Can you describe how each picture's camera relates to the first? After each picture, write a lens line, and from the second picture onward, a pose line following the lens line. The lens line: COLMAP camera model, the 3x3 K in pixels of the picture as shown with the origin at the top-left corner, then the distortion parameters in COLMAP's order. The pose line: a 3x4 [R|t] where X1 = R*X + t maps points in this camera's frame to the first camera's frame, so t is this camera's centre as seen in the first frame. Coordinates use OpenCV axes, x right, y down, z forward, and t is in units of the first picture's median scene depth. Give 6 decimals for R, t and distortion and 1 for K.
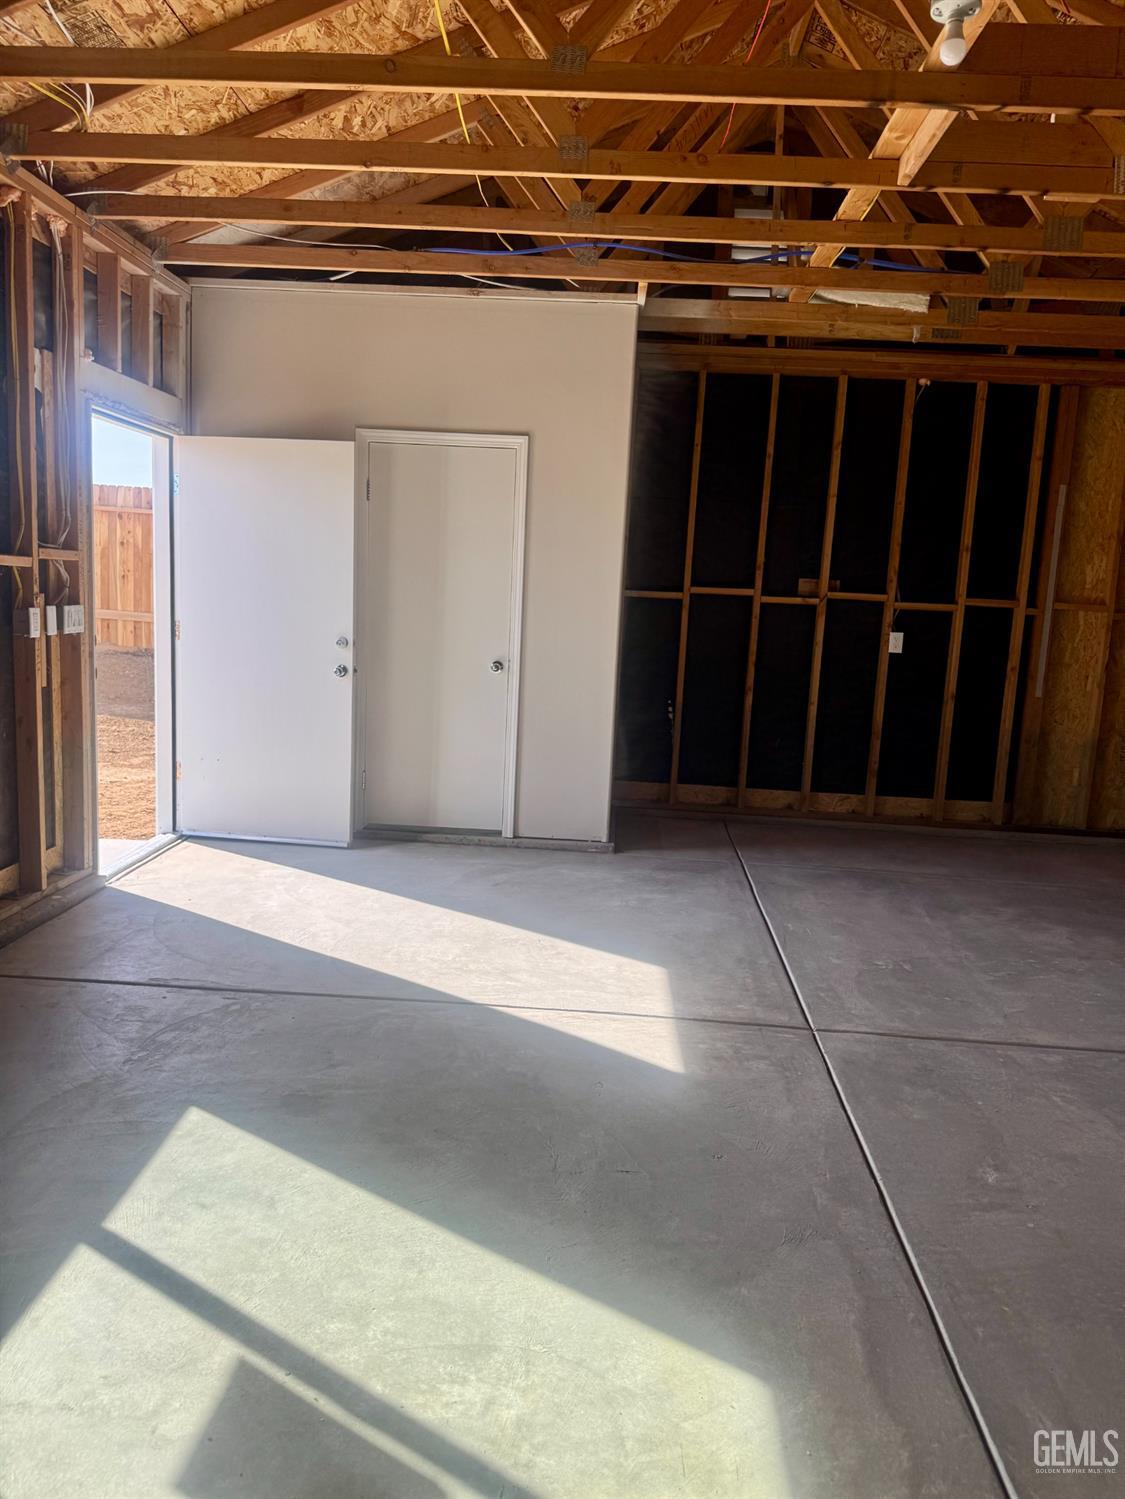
lens RADIAL K [[1060.5, 0, 554.2], [0, 1060.5, 752.2], [0, 0, 1]] dist [0.036550, -0.059024]
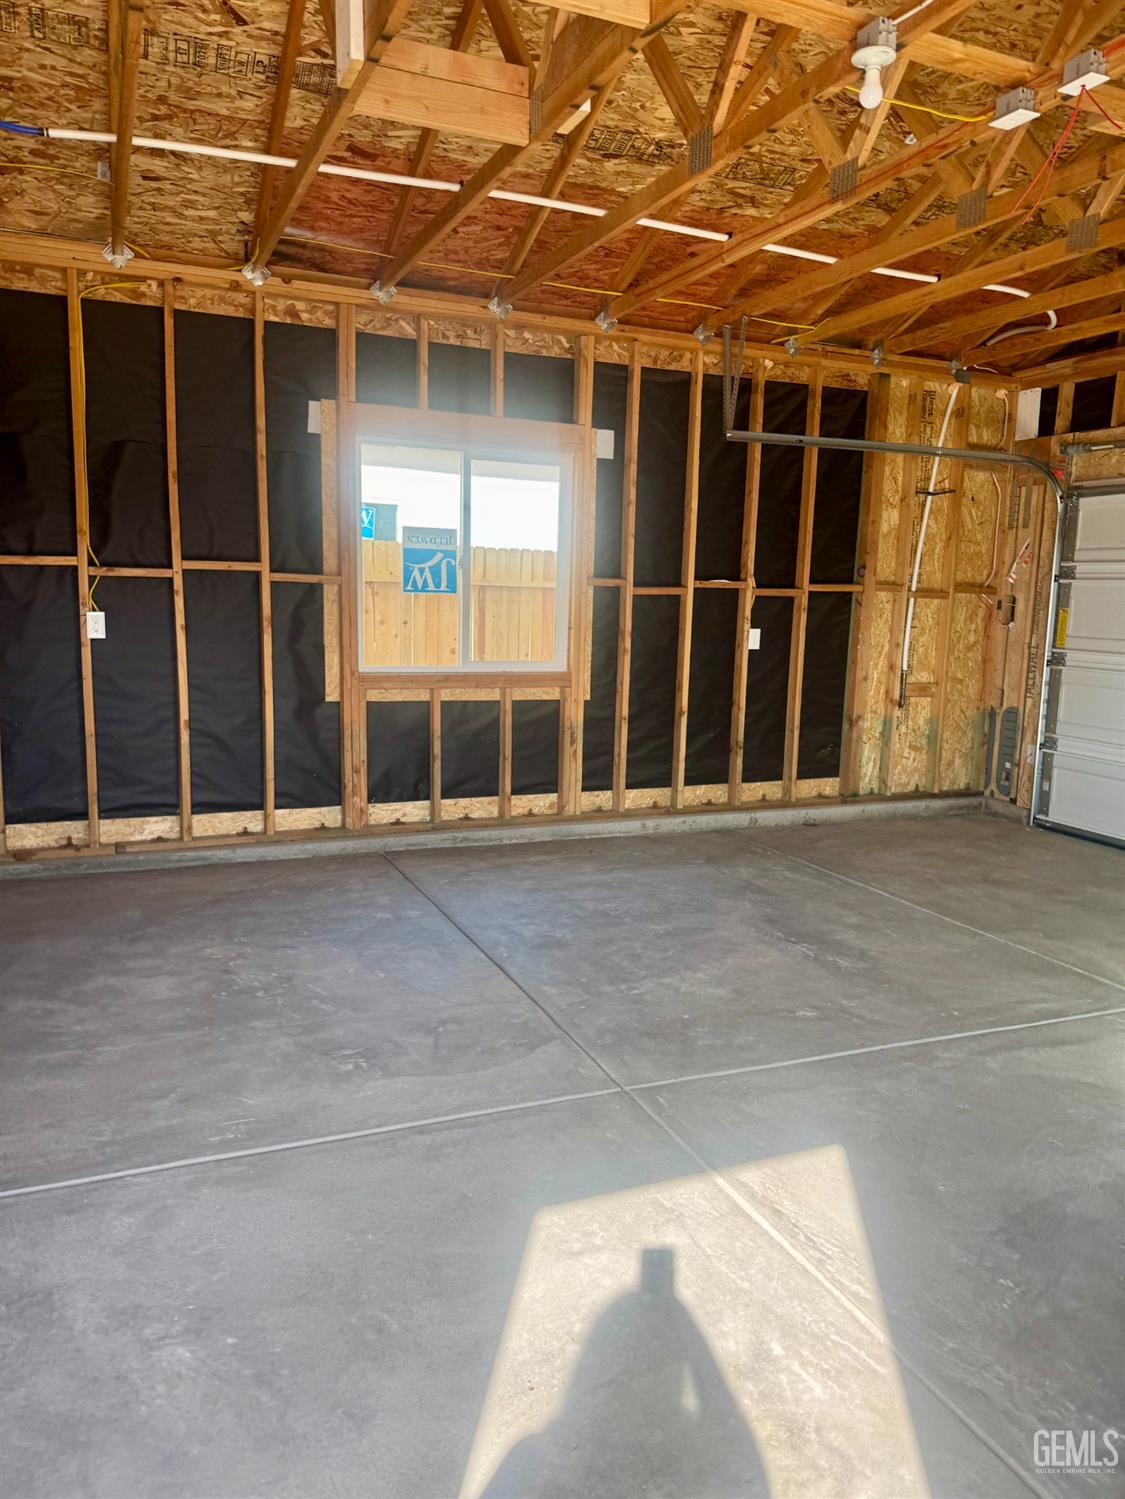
lens RADIAL K [[1060.5, 0, 547.2], [0, 1060.5, 744.8], [0, 0, 1]] dist [0.036550, -0.059024]
pose [[-0.441173, -0.194713, 0.876044, -0.513732], [0.088173, 0.962051, 0.258232, -0.280164], [-0.893080, 0.191169, -0.407263, 1.631407]]
